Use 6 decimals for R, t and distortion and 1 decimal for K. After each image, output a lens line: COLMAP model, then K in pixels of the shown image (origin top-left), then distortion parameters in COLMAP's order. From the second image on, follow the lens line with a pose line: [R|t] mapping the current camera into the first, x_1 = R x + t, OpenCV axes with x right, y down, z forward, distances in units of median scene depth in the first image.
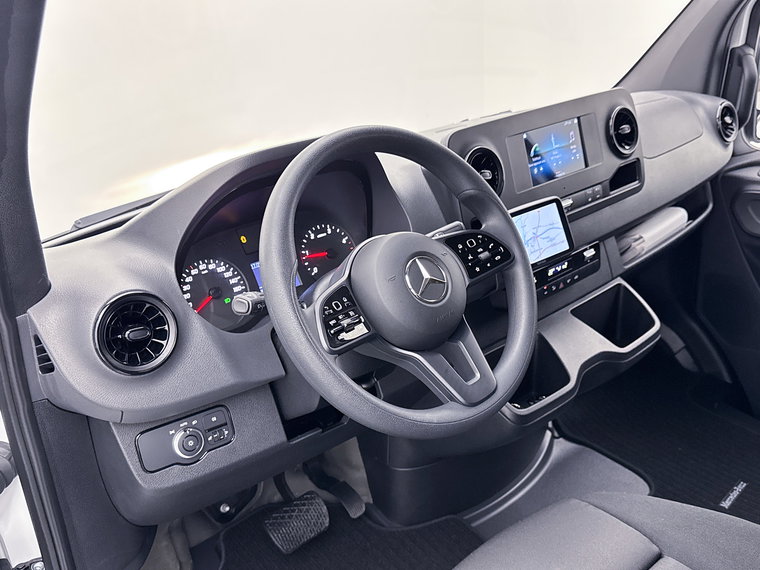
lens RADIAL K [[728.6, 0, 380.0], [0, 728.6, 285.0], [0, 0, 1]] dist [0.180207, -0.340337]
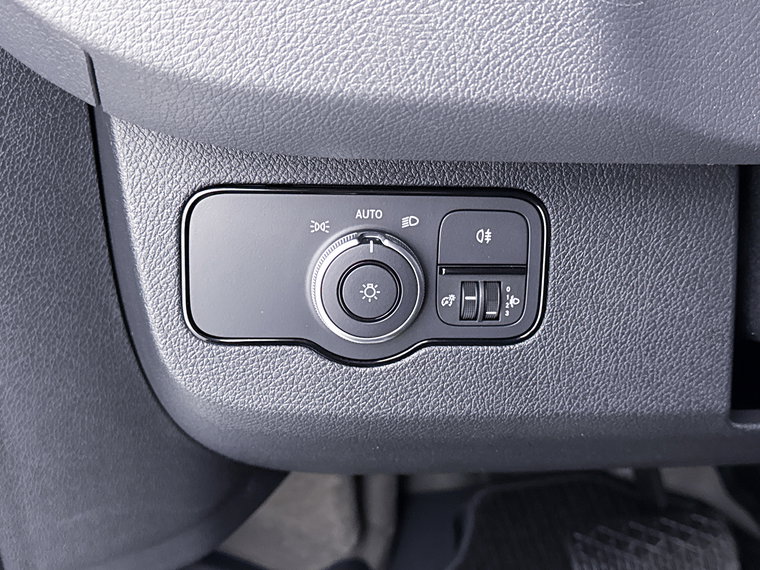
lens RADIAL K [[1002.6, 0, 380.0], [0, 1002.6, 285.0], [0, 0, 1]] dist [0.006021, 0.004385]
pose [[0.851305, 0.360103, -0.381583, -0.117299], [-0.271013, 0.924550, 0.267879, 0.114072], [0.449256, -0.124633, 0.884667, 0.671069]]
